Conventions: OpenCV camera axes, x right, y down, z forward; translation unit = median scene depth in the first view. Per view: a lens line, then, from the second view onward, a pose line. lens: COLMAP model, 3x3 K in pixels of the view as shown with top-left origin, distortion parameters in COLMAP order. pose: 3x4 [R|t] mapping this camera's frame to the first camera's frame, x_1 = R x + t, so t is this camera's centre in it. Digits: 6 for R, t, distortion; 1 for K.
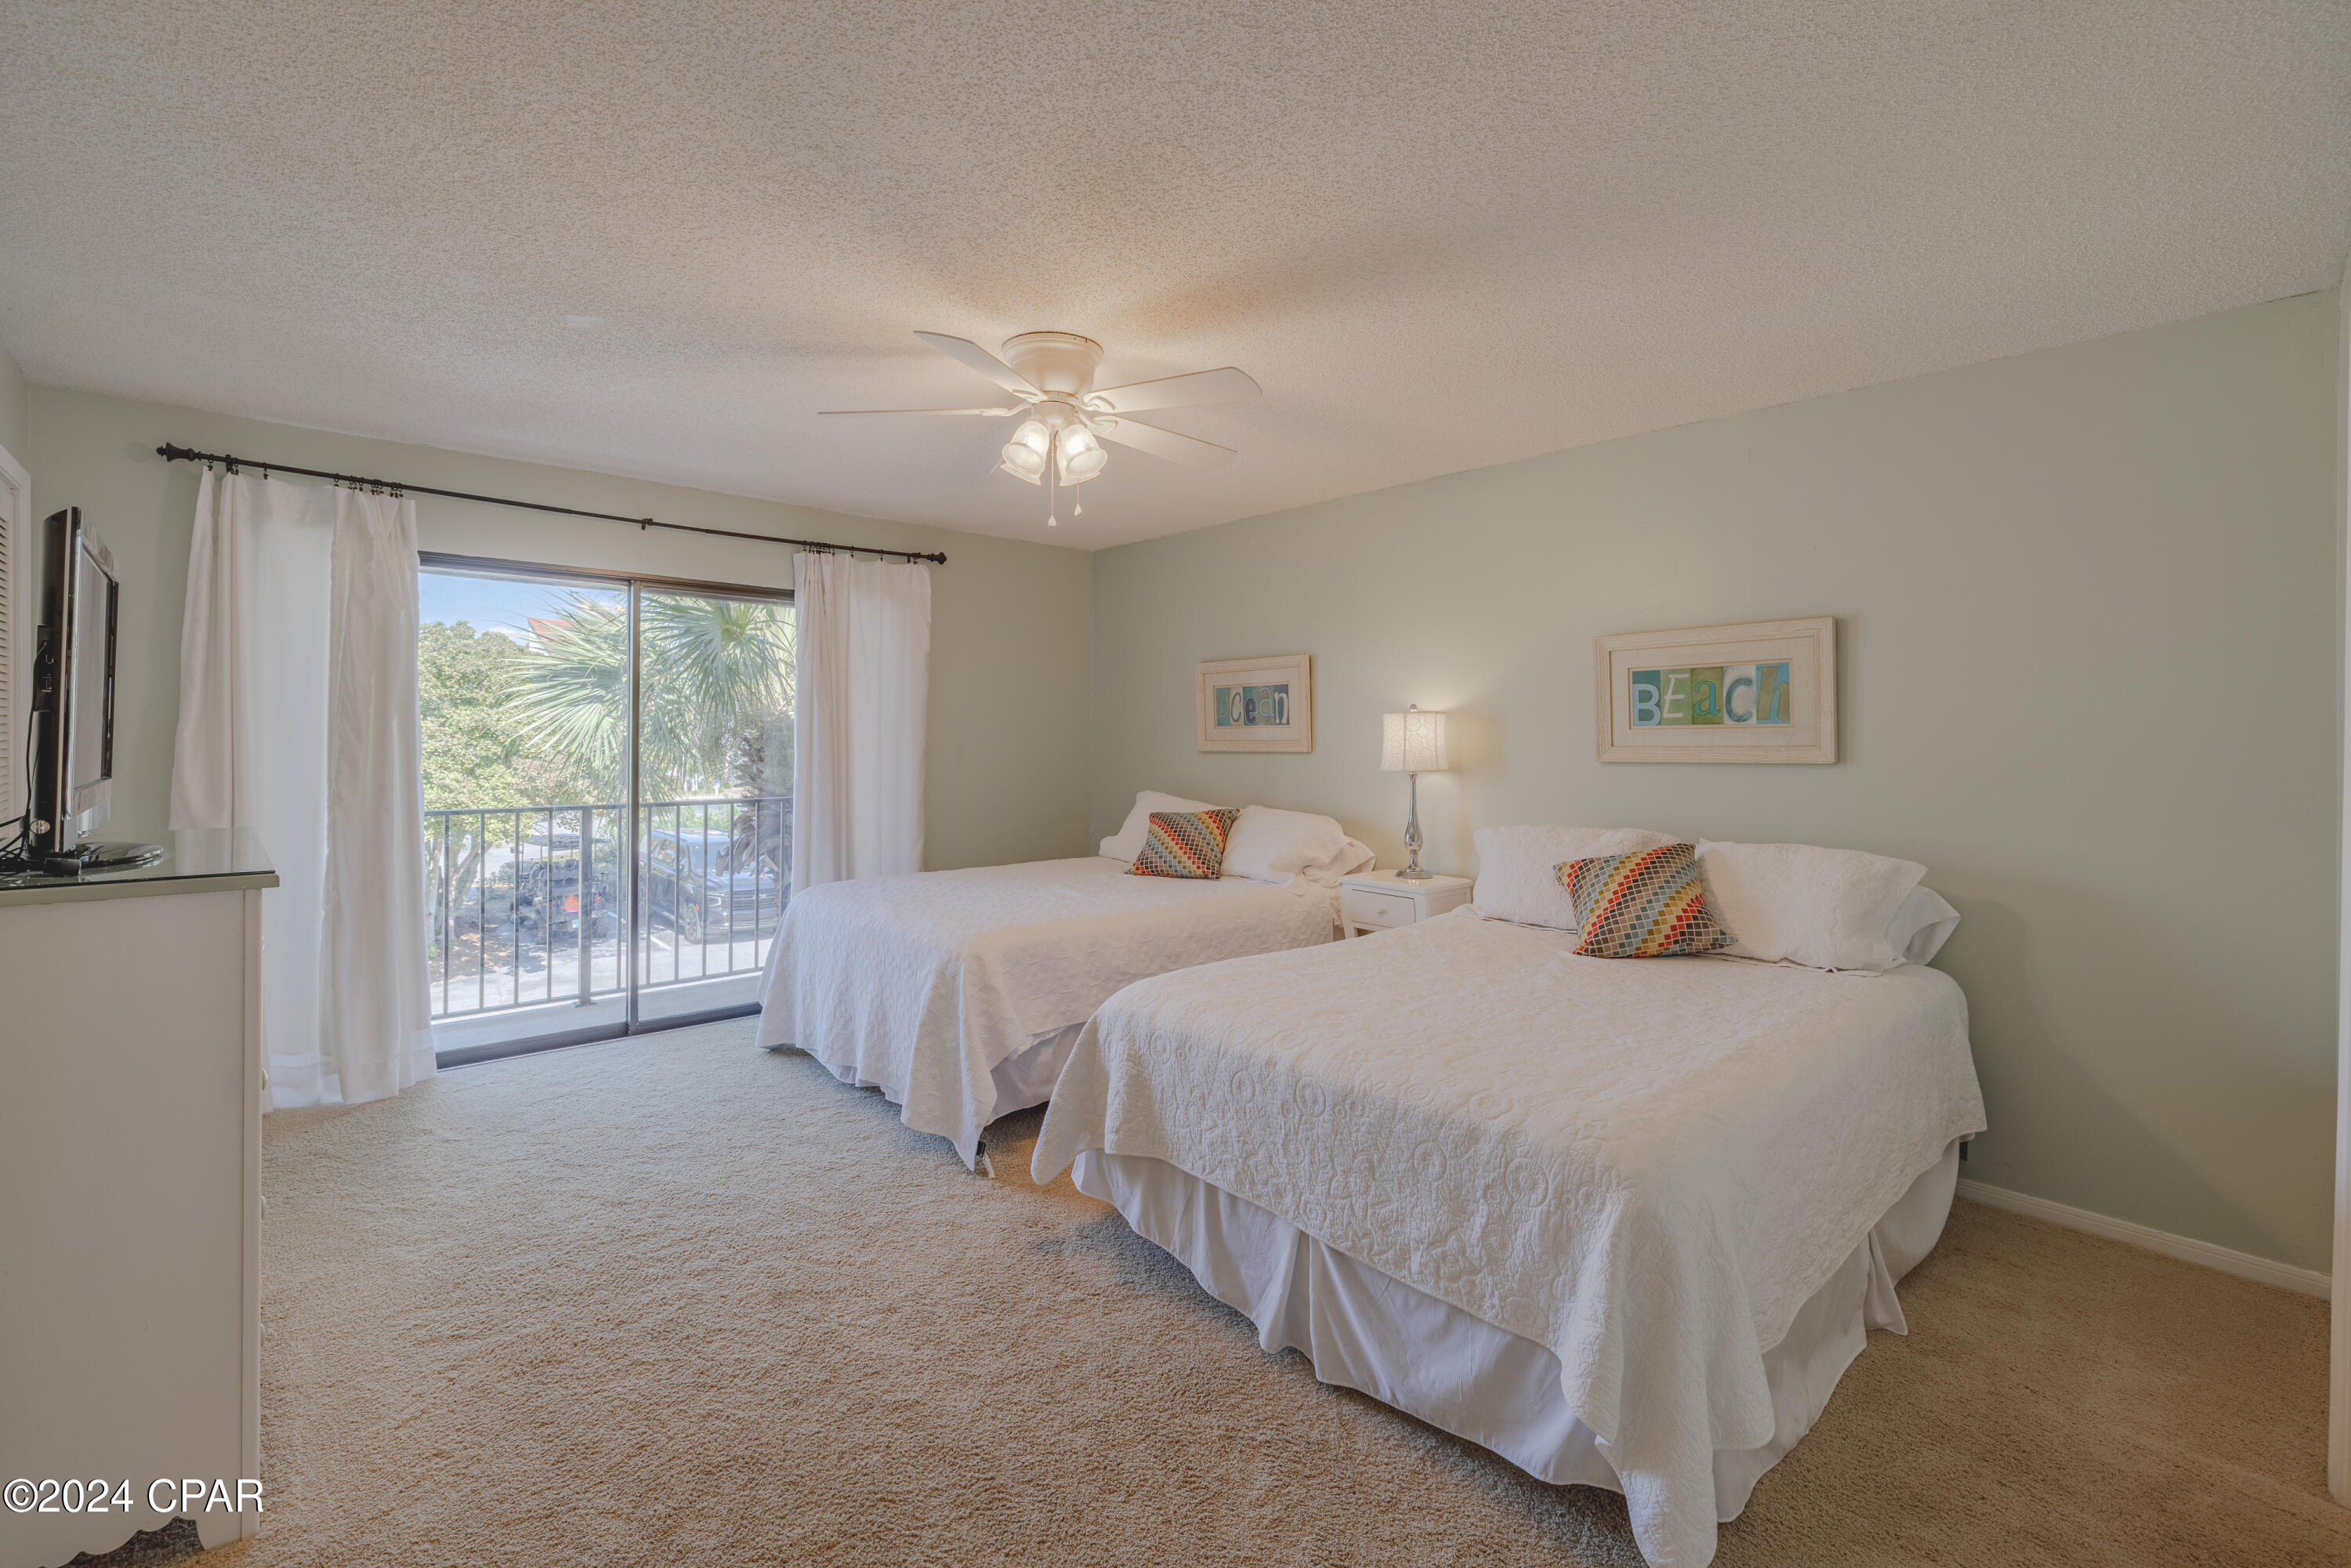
lens RADIAL K [[988.7, 0, 1159.7], [0, 988.7, 738.8], [0, 0, 1]] dist [-0.000537, 0.000871]
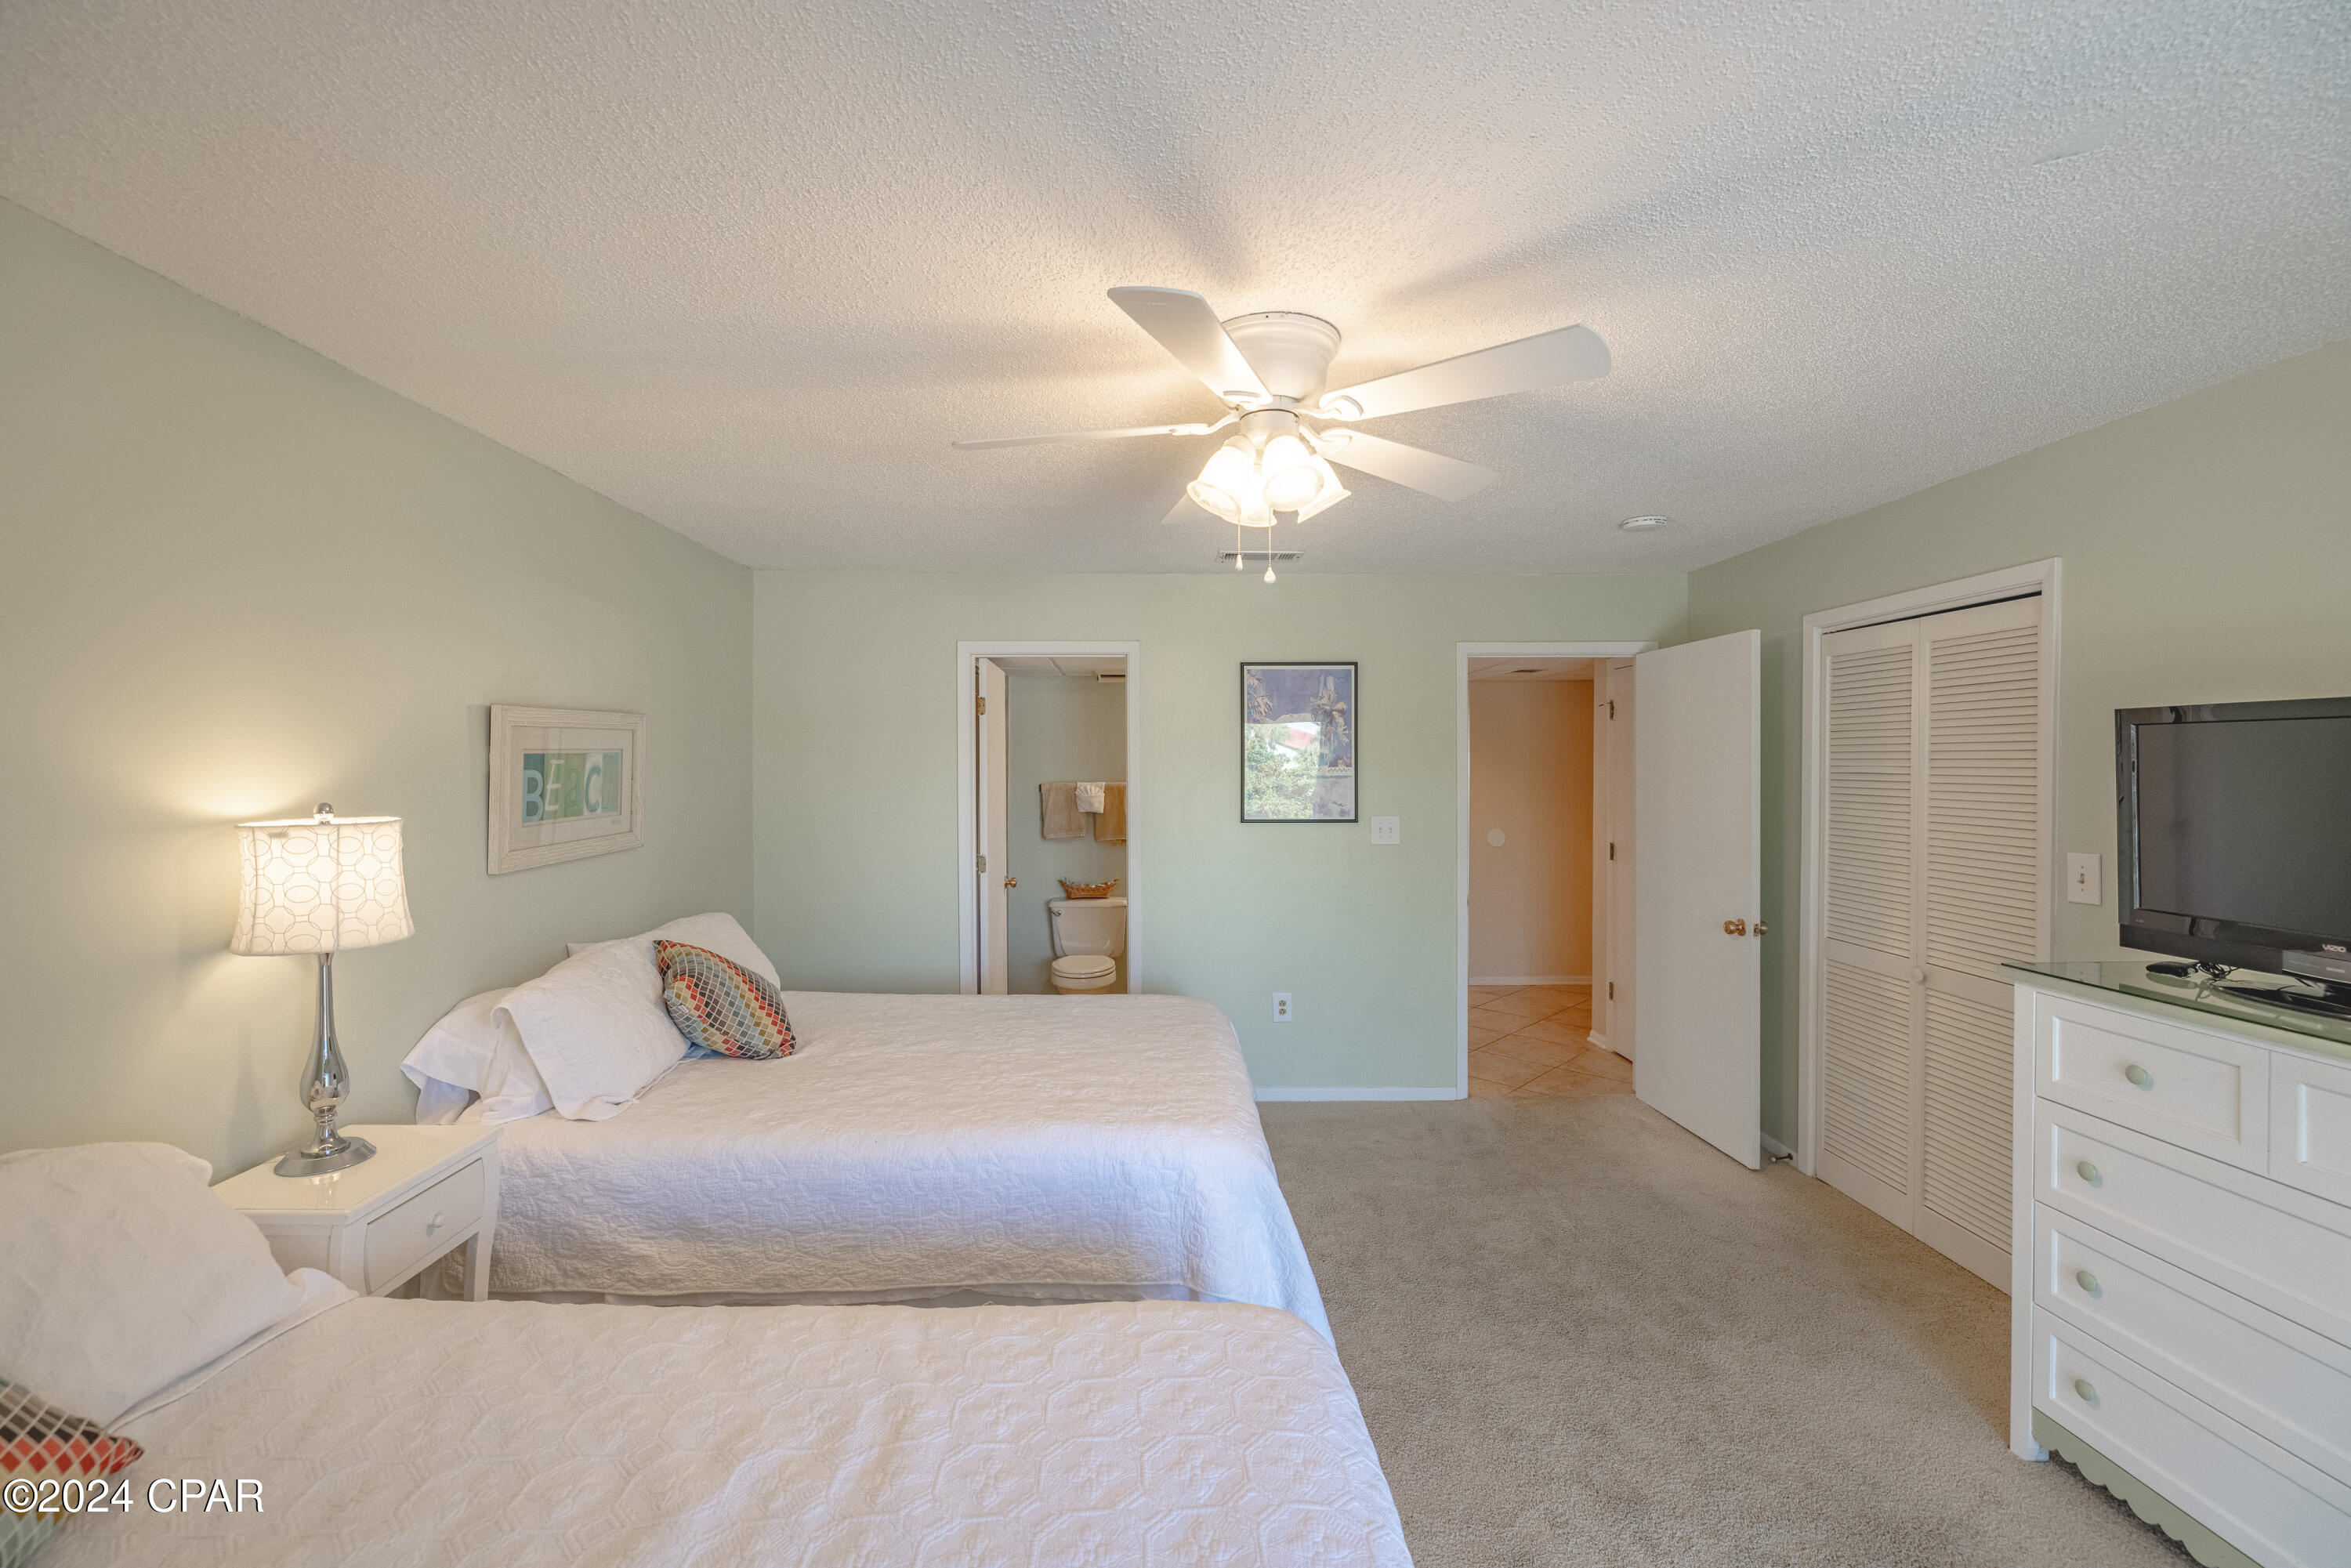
lens RADIAL K [[988.7, 0, 1149.7], [0, 988.7, 760.3], [0, 0, 1]] dist [-0.000537, 0.000871]
pose [[-0.755183, -0.006739, 0.655479, -0.416232], [-0.002256, 0.999968, 0.007681, -0.071121], [-0.655510, 0.004322, -0.755174, 1.285922]]
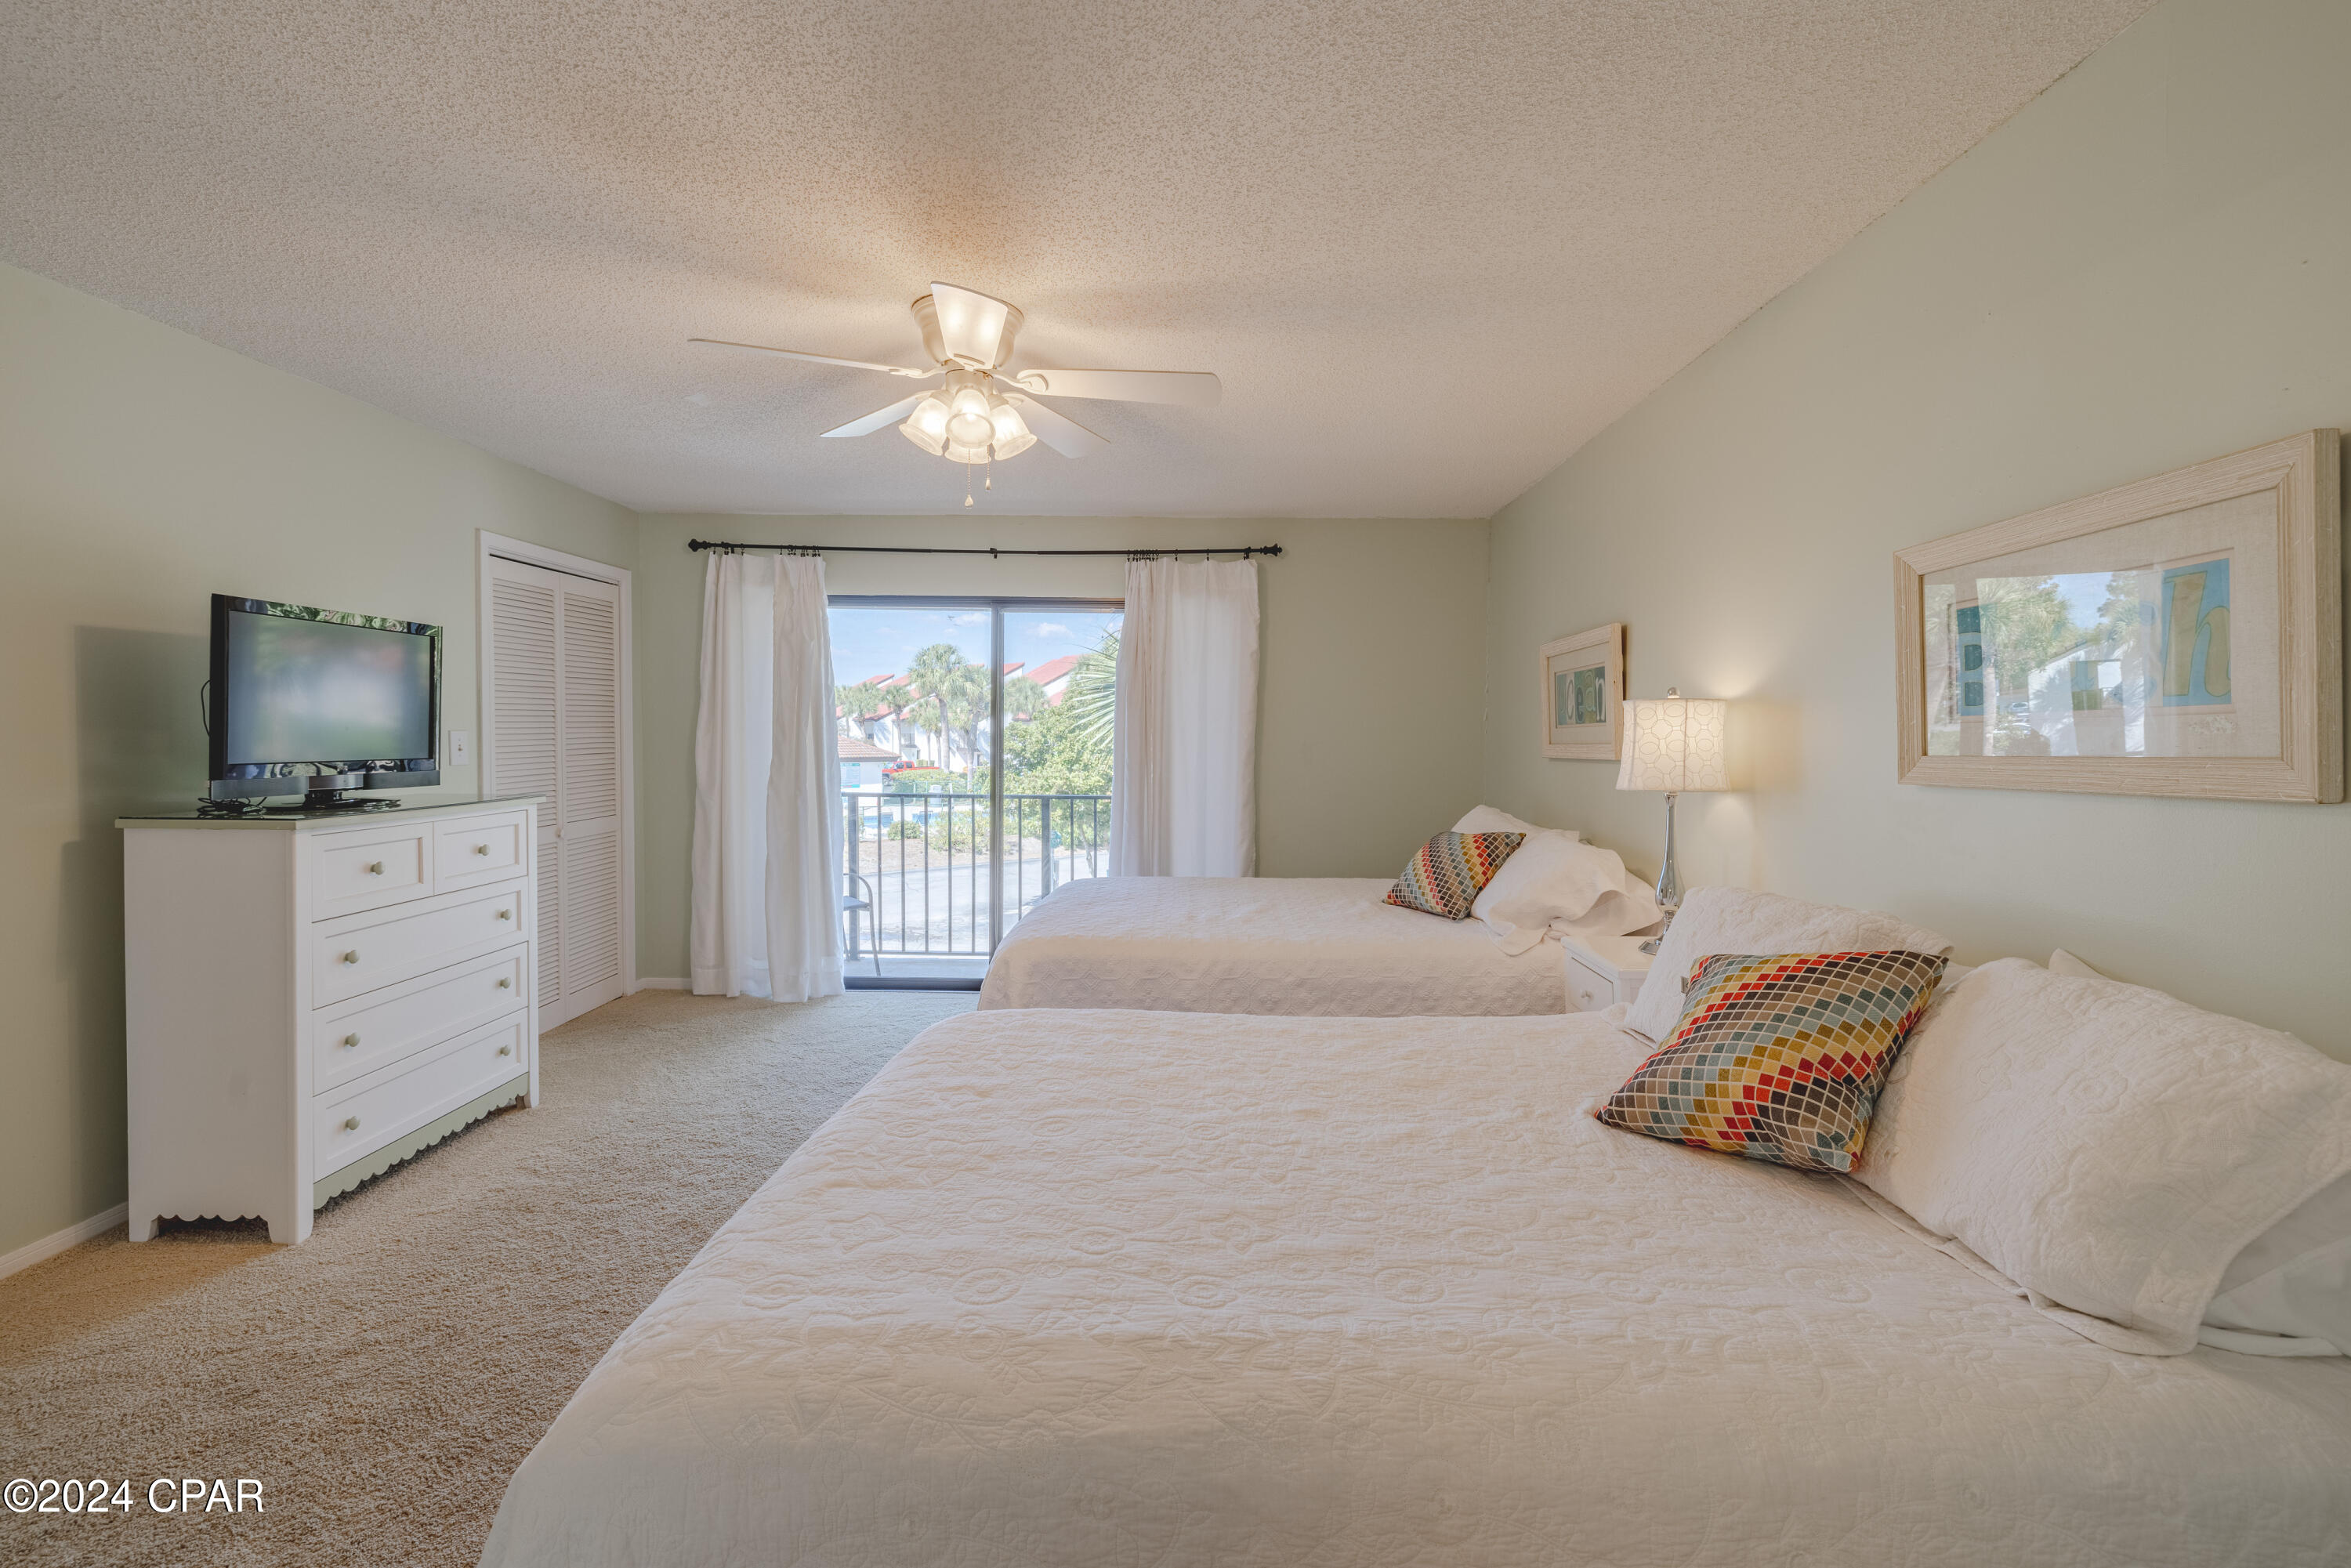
lens RADIAL K [[988.7, 0, 1209.9], [0, 988.7, 765.2], [0, 0, 1]] dist [-0.000537, 0.000871]
pose [[0.751401, 0.019320, -0.659563, 0.536938], [-0.005355, 0.999717, 0.023183, 0.003078], [0.659824, -0.013888, 0.751292, 0.362392]]
